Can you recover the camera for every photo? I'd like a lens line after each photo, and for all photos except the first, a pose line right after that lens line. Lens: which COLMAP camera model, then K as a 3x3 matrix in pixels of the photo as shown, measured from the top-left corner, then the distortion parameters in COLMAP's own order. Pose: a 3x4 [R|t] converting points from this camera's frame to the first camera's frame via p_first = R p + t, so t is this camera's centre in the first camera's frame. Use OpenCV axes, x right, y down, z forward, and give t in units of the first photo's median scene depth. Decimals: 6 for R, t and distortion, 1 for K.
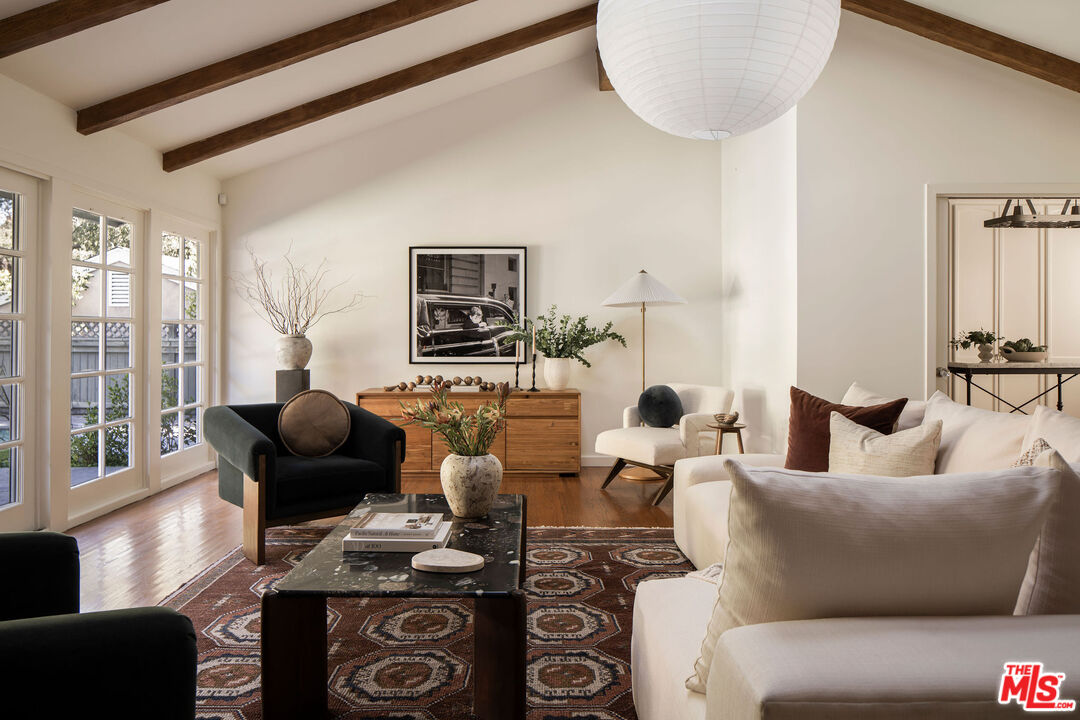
lens RADIAL K [[762.6, 0, 540.0], [0, 762.6, 360.0], [0, 0, 1]] dist [-0.006407, -0.002459]
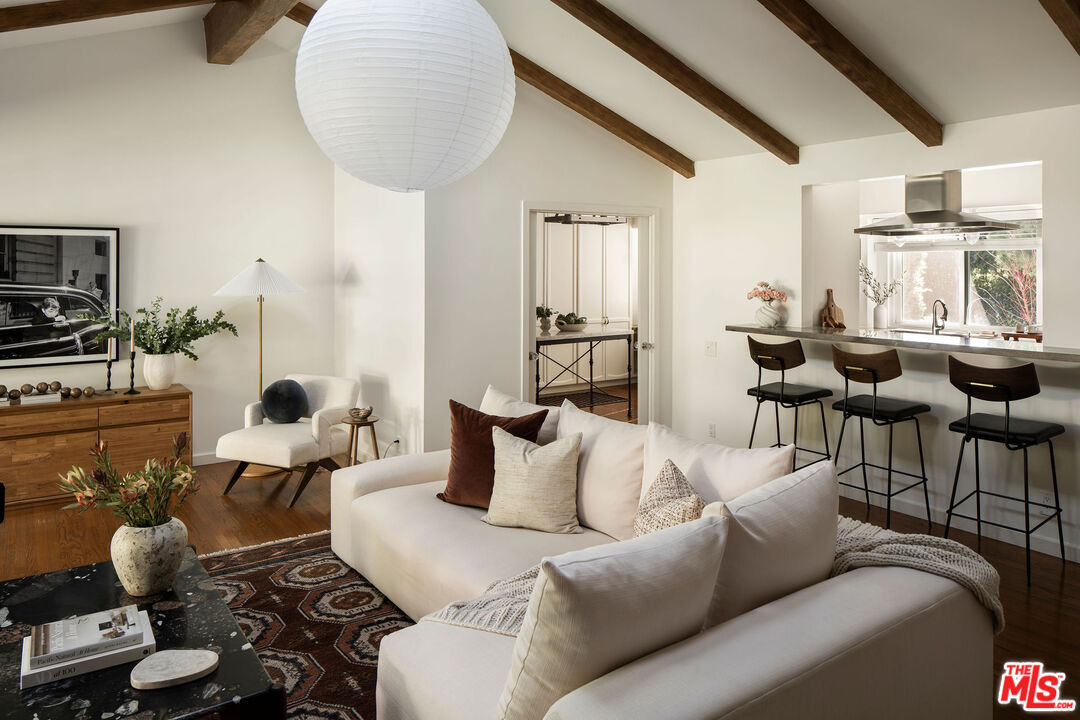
lens RADIAL K [[774.1, 0, 540.9], [0, 774.1, 270.4], [0, 0, 1]] dist [-0.008612, 0.002169]
pose [[0.810753, -0.007922, 0.585334, -0.149209], [0.005359, 0.999967, 0.006111, -0.106255], [-0.585363, -0.001818, 0.810769, -0.001919]]
